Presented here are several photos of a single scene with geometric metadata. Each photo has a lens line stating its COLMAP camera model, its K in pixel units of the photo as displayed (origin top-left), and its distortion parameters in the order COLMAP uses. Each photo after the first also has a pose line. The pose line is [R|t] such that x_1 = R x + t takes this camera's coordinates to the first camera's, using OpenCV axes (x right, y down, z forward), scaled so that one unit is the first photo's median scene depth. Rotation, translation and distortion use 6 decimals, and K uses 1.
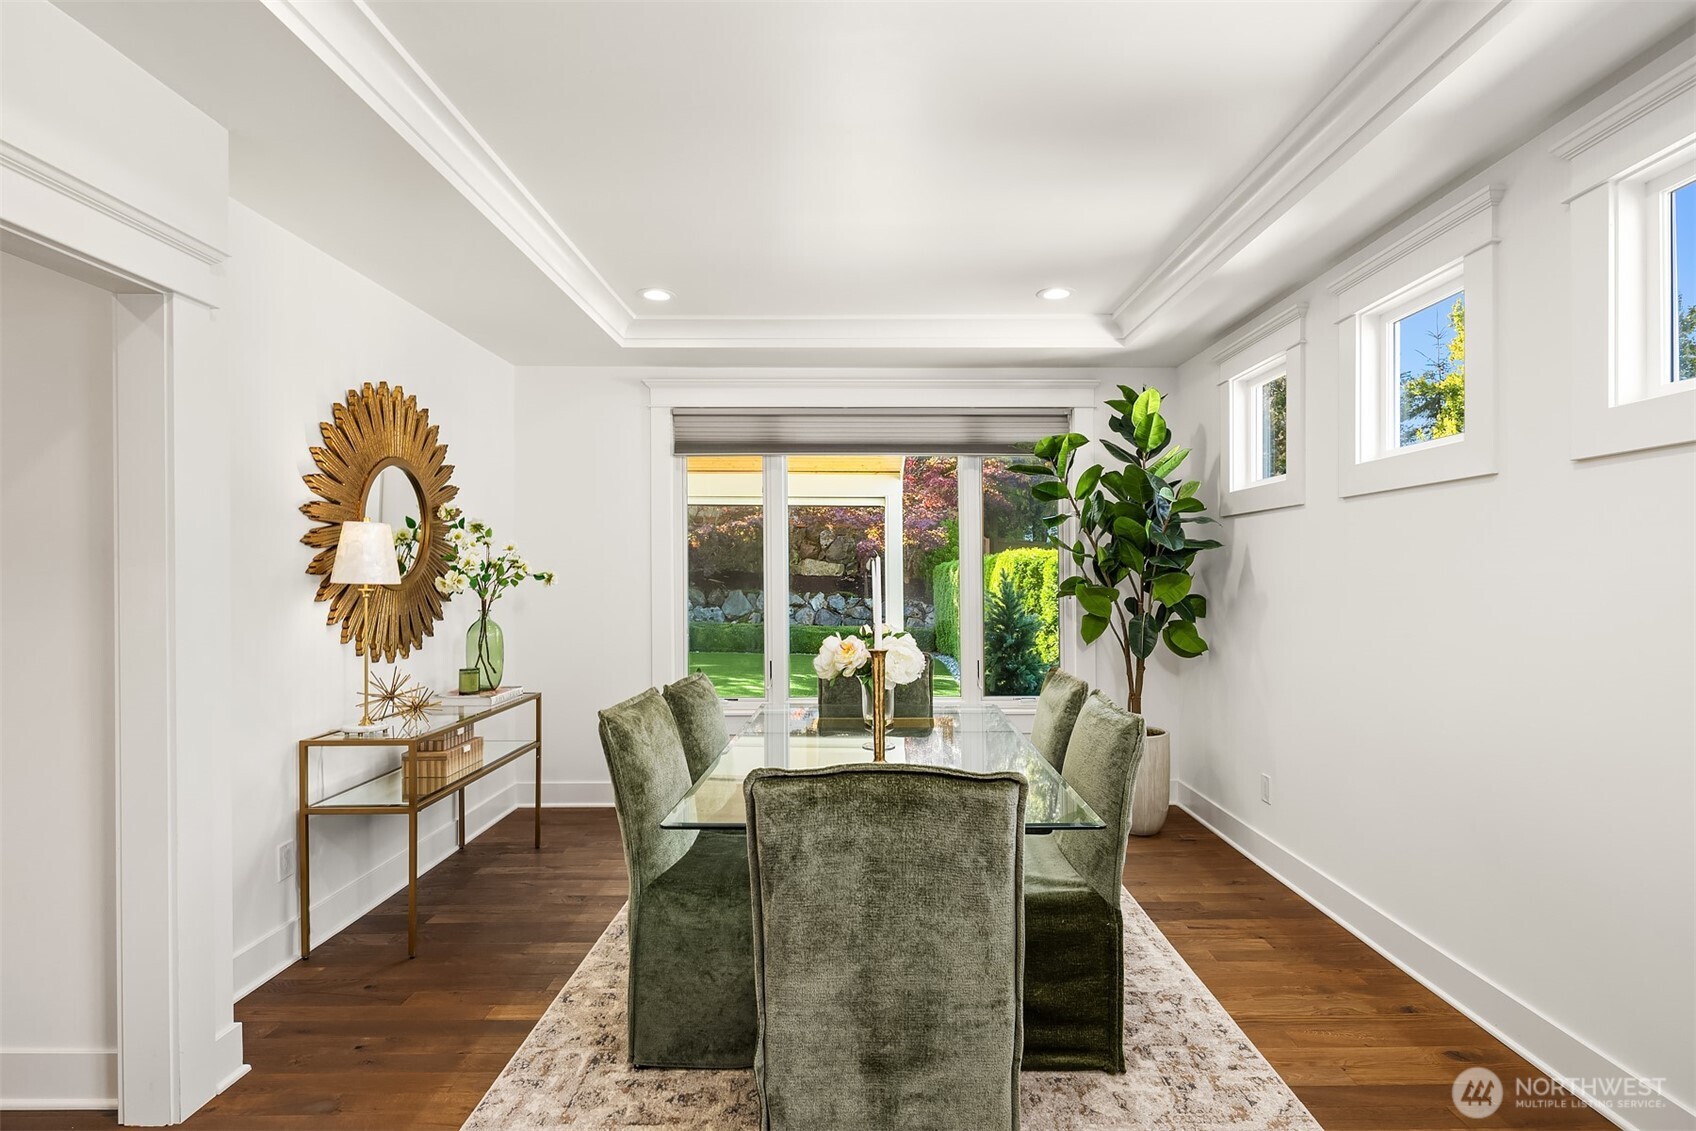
lens RADIAL K [[826.0, 0, 857.5], [0, 826.0, 581.9], [0, 0, 1]] dist [0.004971, -0.004786]
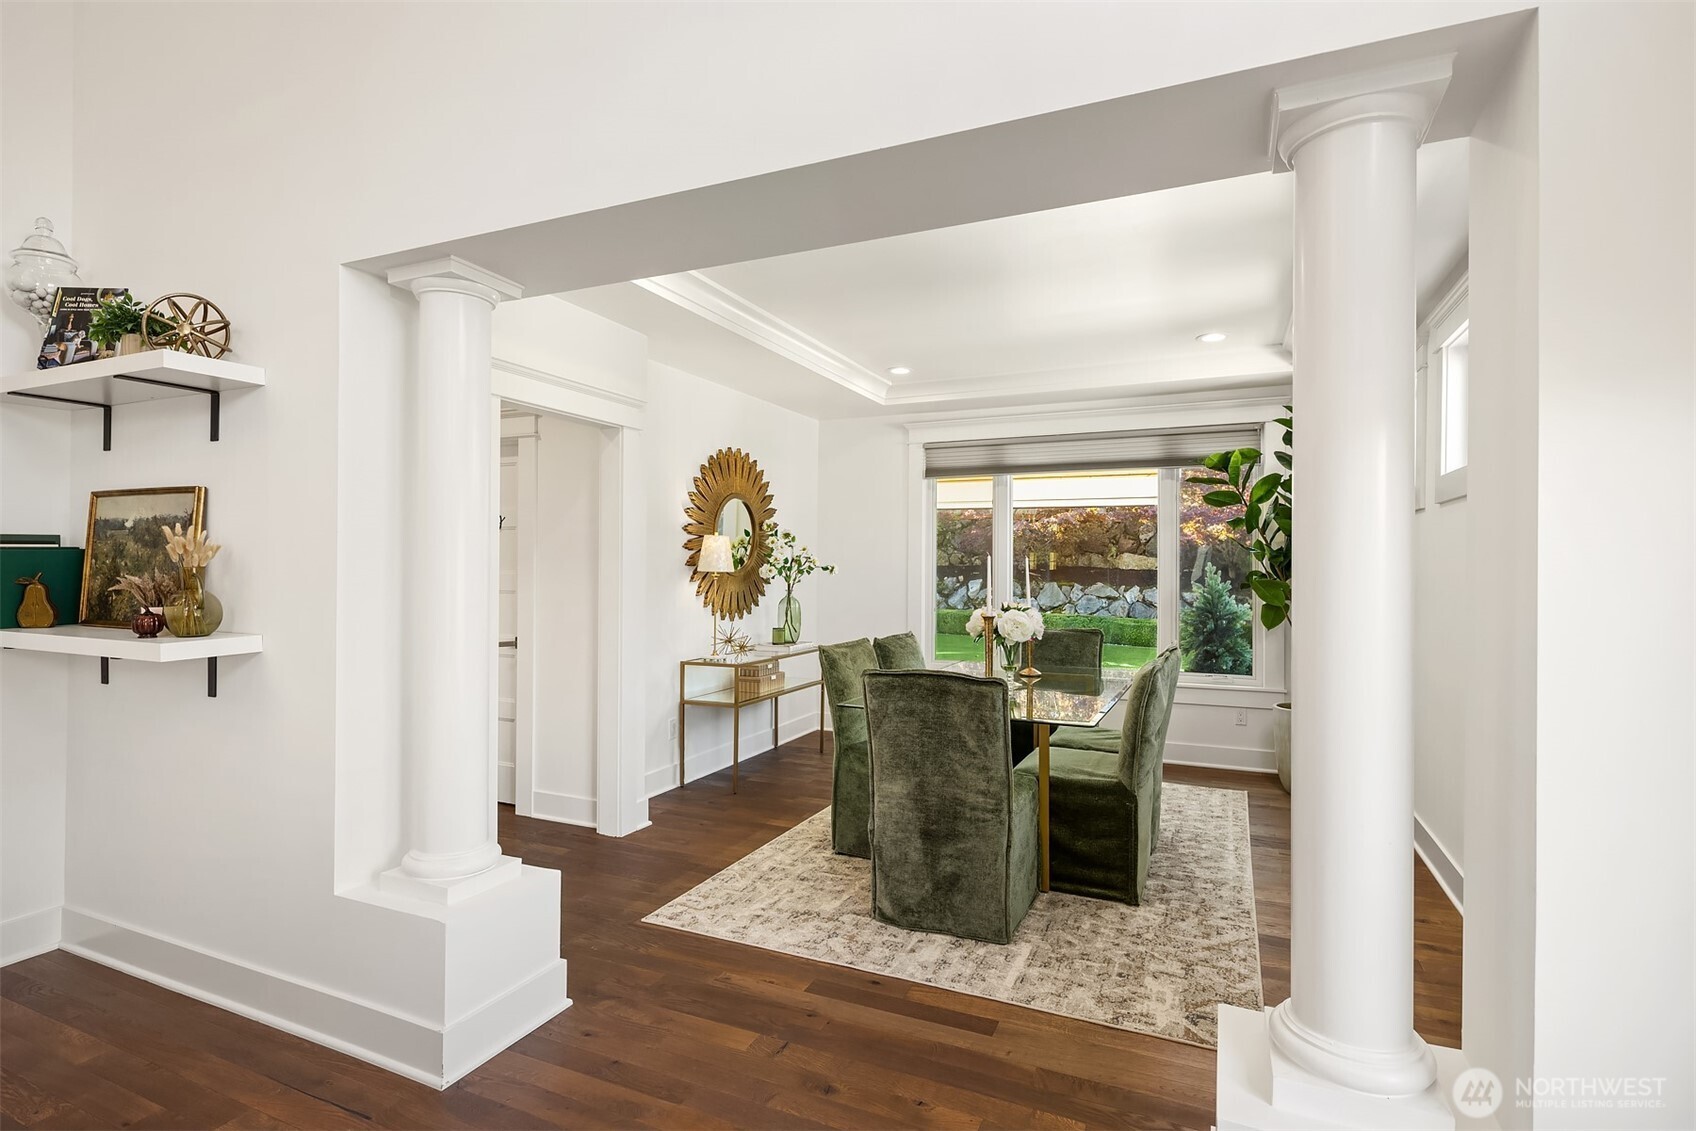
lens RADIAL K [[826.0, 0, 886.8], [0, 826.0, 566.9], [0, 0, 1]] dist [0.004971, -0.004786]
pose [[0.926516, 0.004729, -0.376224, 0.322698], [-0.008508, 0.999929, -0.008384, 0.003172], [0.376158, 0.010968, 0.926491, -0.381571]]
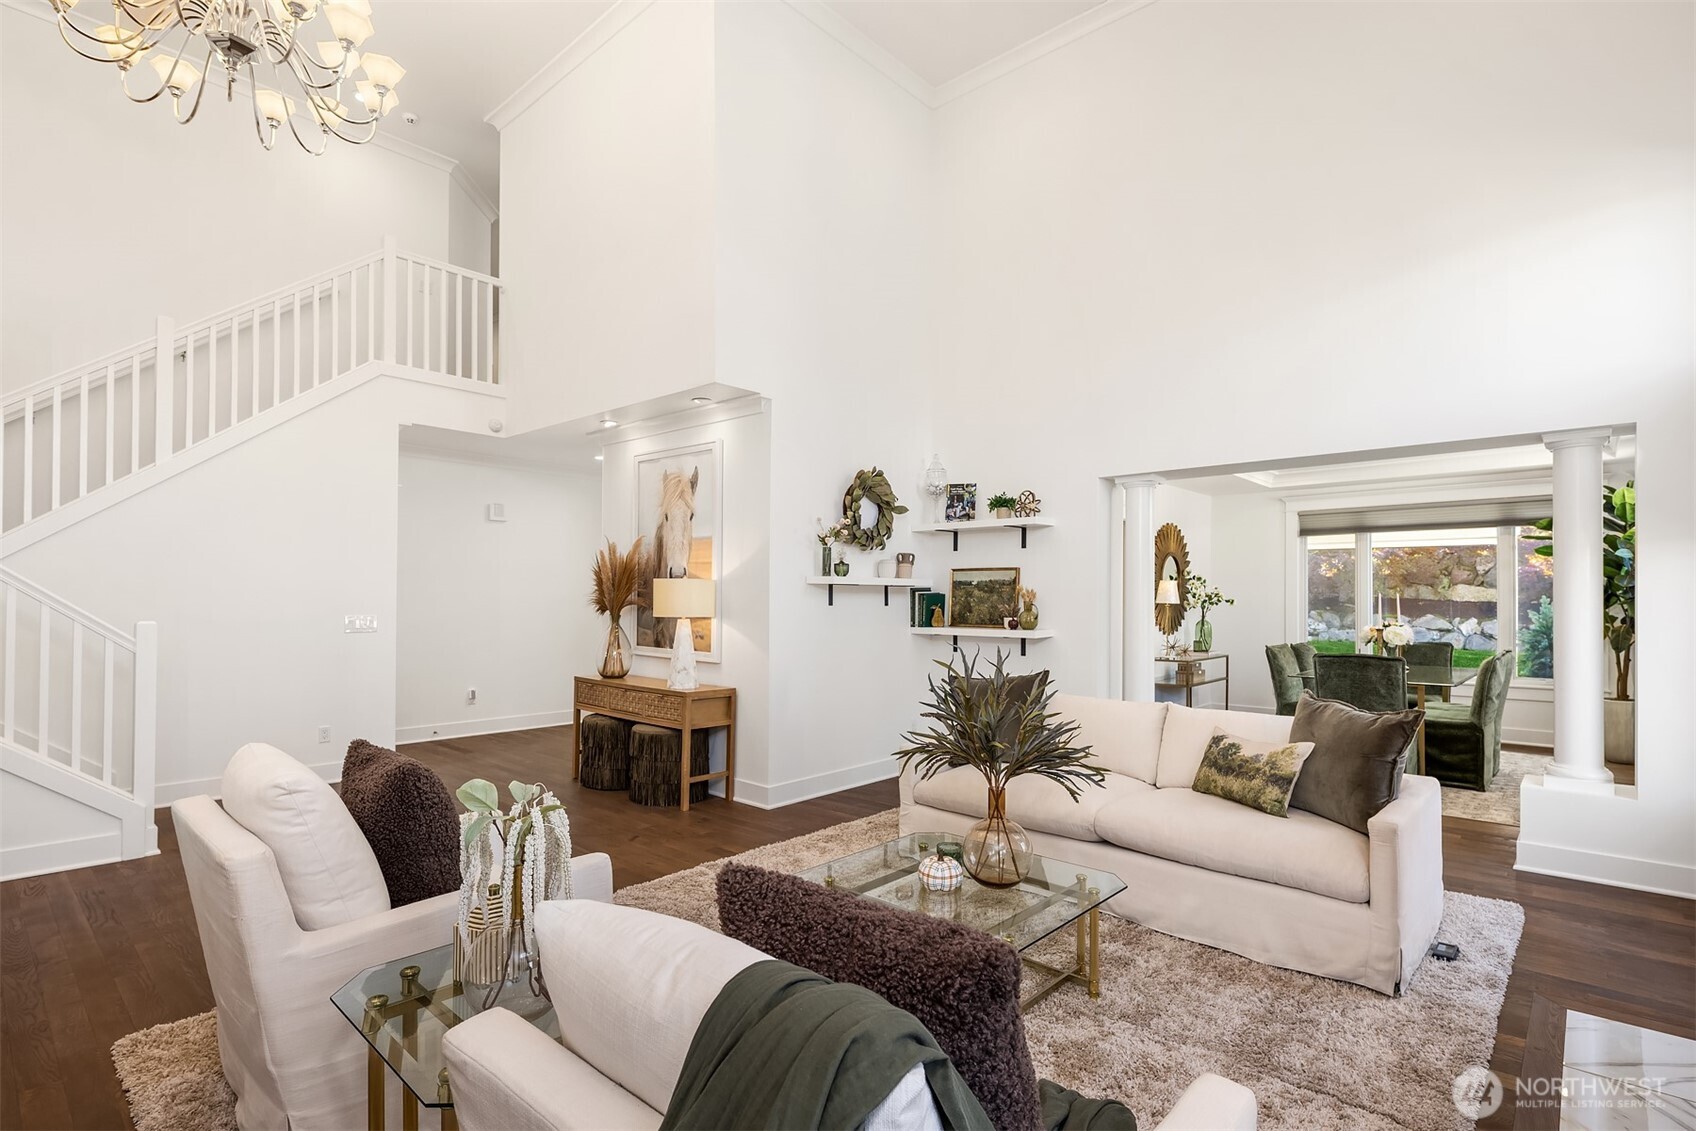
lens RADIAL K [[826.0, 0, 864.5], [0, 826.0, 600.9], [0, 0, 1]] dist [0.004971, -0.004786]
pose [[0.749235, 0.004026, -0.662293, 0.403998], [-0.008568, 0.999957, -0.003615, 0.011262], [0.662249, 0.008383, 0.749237, -1.507931]]
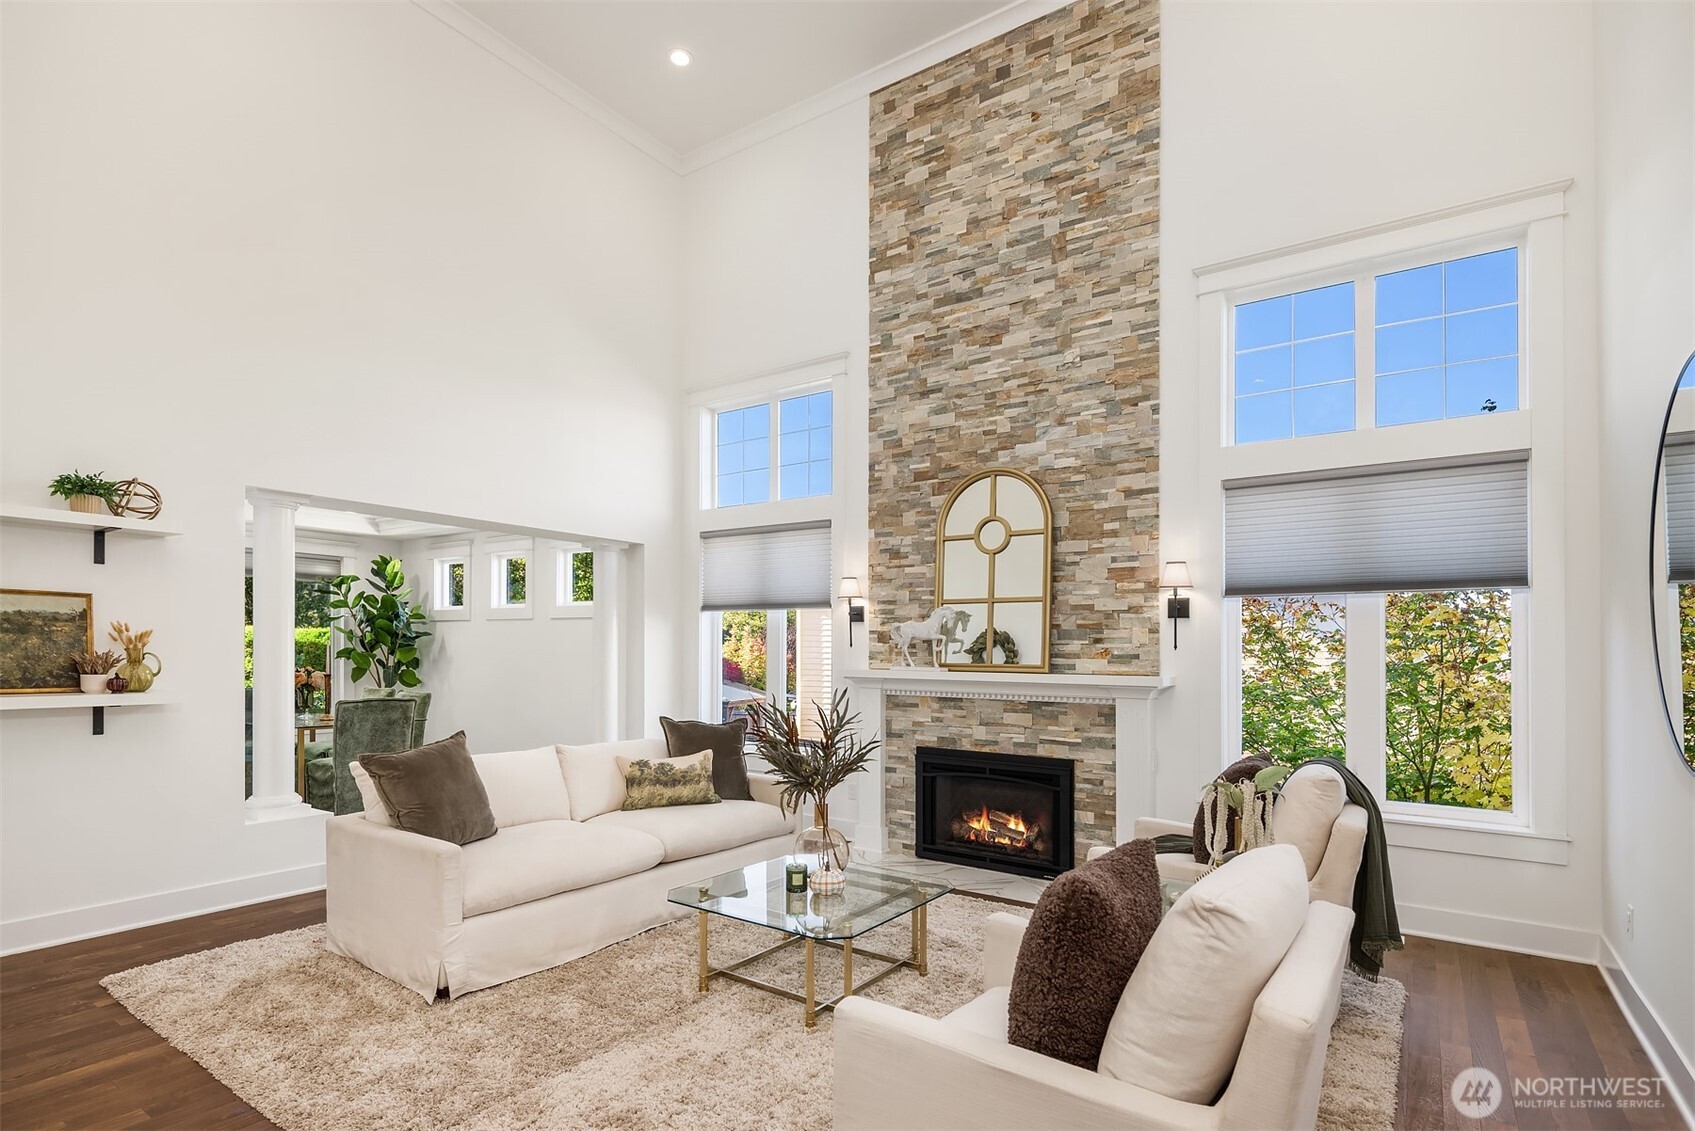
lens RADIAL K [[825.5, 0, 869.7], [0, 825.5, 656.0], [0, 0, 1]] dist [0.004971, -0.004786]
pose [[0.546092, 0.002468, 0.837721, -0.921922], [-0.005293, 0.999986, 0.000505, 0.007180], [-0.837708, -0.004710, 0.546098, -1.427901]]
